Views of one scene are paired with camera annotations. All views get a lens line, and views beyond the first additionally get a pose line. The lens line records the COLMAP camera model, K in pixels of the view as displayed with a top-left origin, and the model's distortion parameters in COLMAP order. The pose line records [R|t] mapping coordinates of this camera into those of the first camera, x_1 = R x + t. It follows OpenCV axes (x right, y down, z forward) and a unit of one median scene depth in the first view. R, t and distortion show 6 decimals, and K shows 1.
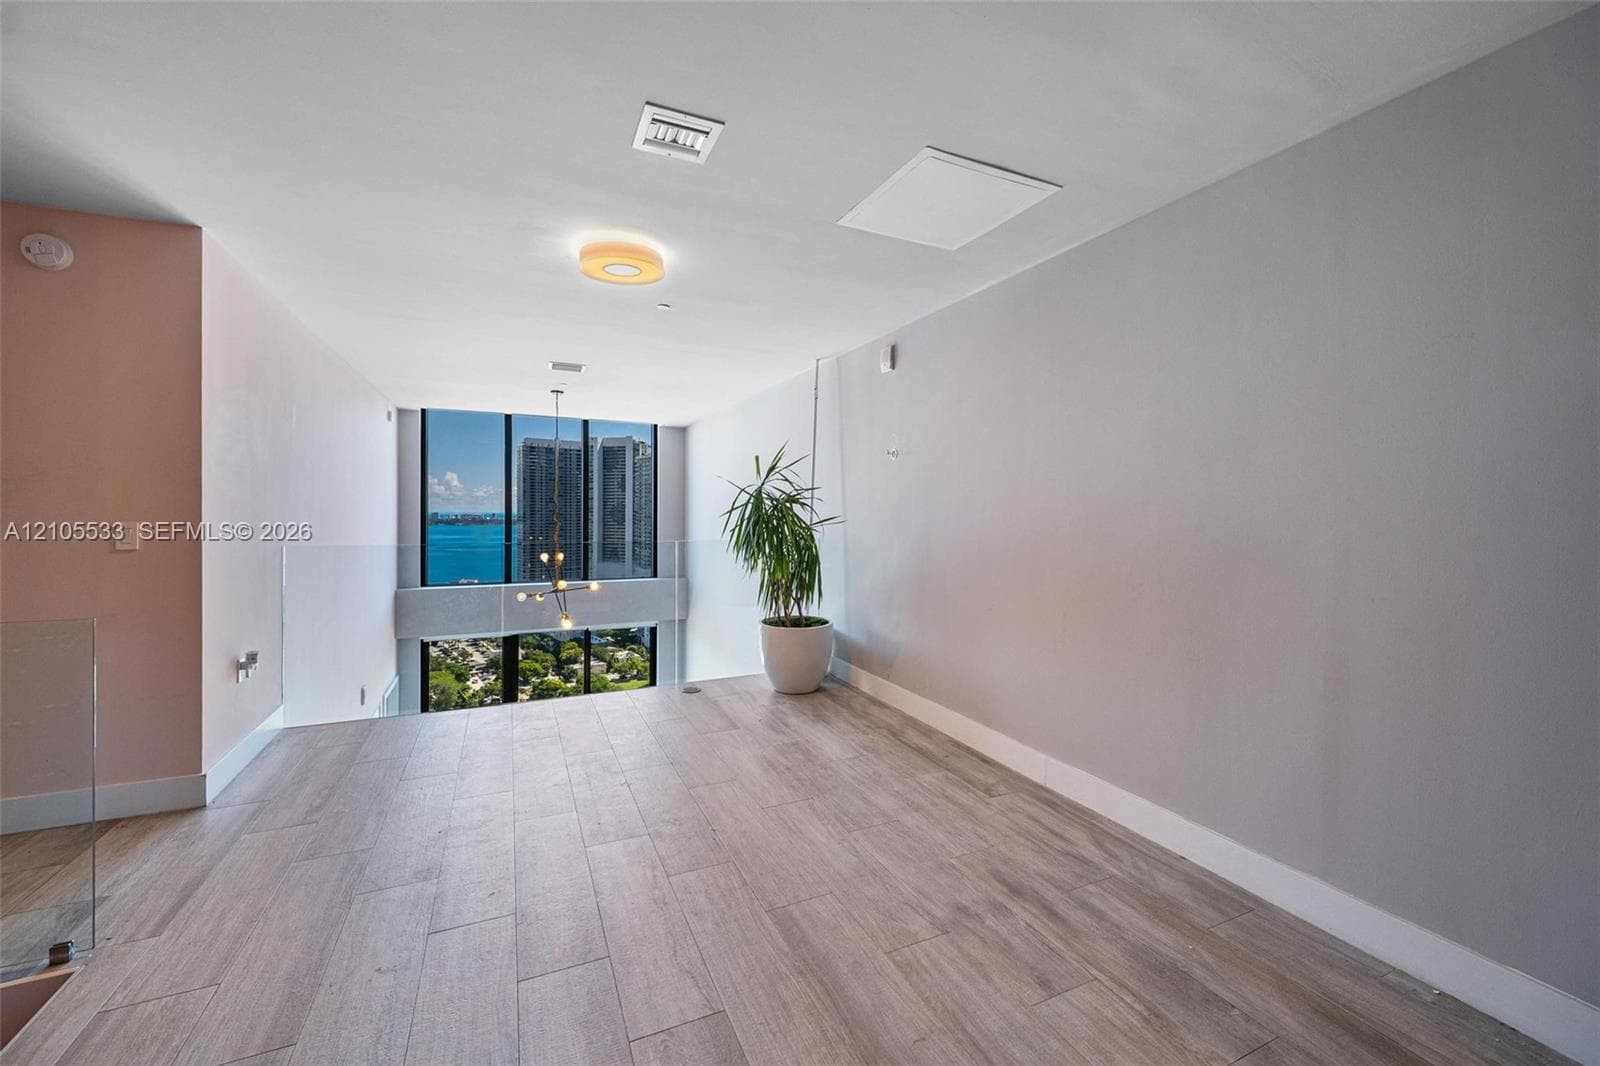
lens RADIAL K [[626.7, 0, 796.6], [0, 626.7, 525.6], [0, 0, 1]] dist [0.000834, -0.000101]
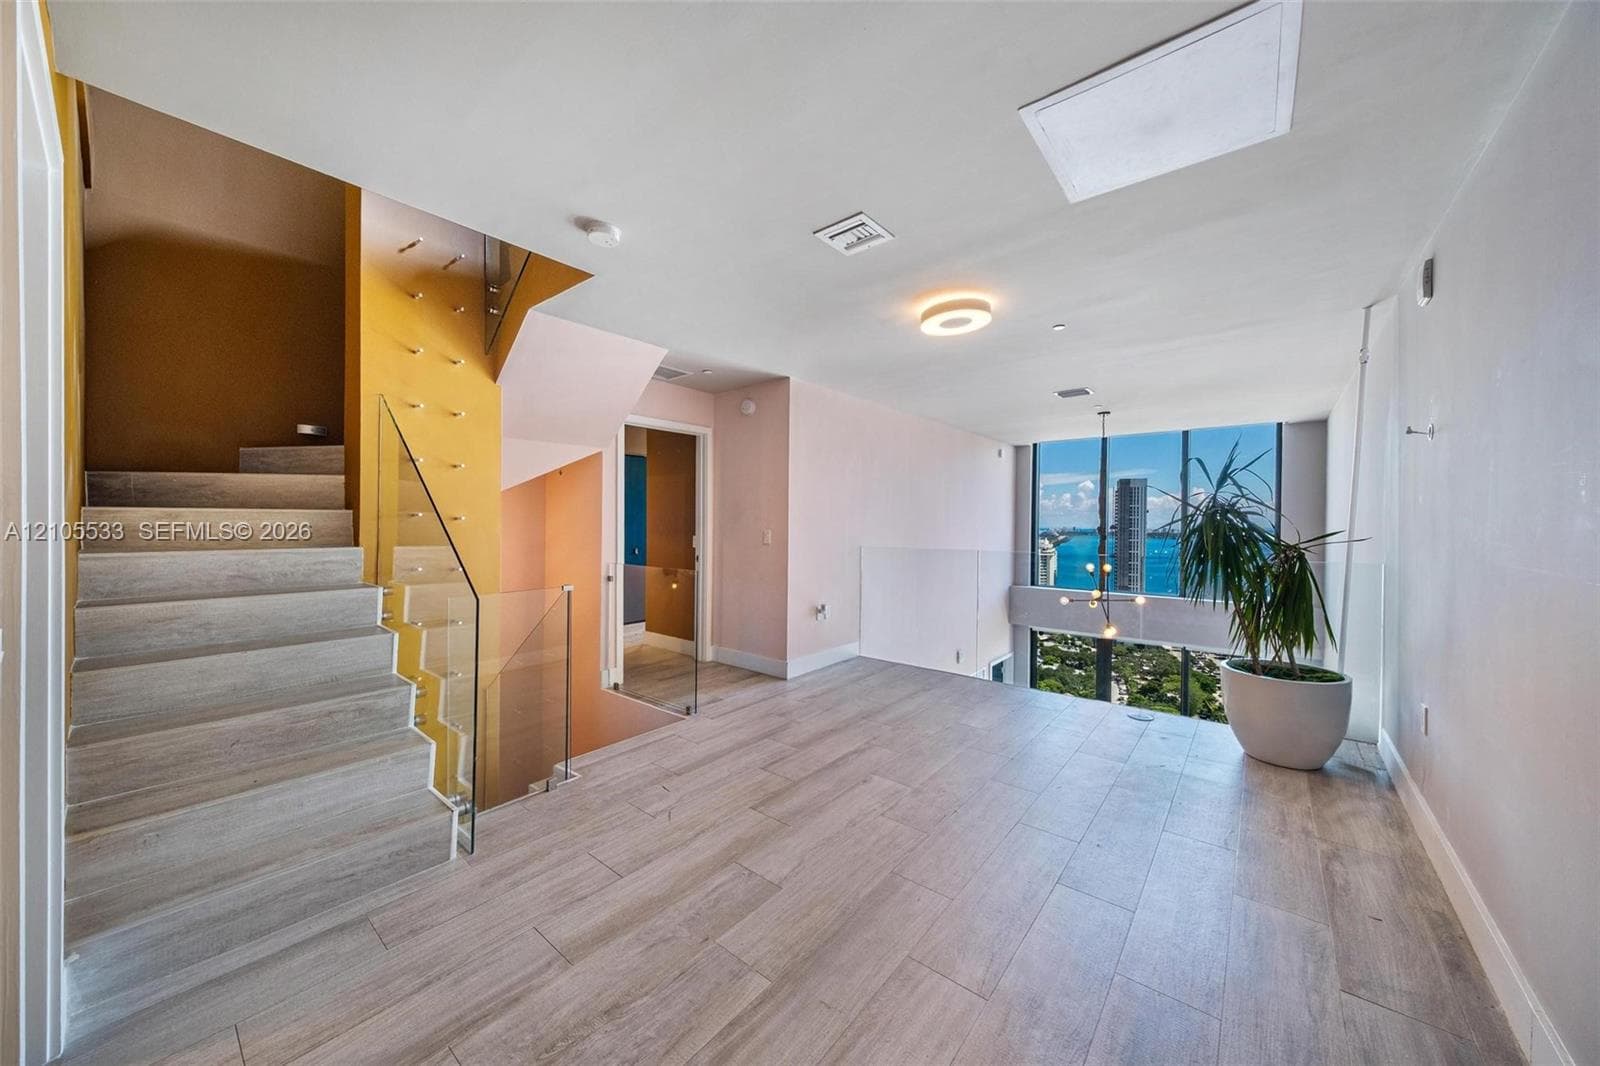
lens RADIAL K [[556.6, 0, 800.0], [0, 556.6, 533.0], [0, 0, 1]] dist [0.000262, -0.000003]
pose [[0.433546, 0.012475, -0.901045, 0.350255], [-0.021911, 0.999754, 0.003299, -0.002119], [0.900865, 0.018313, 0.433713, 0.175306]]
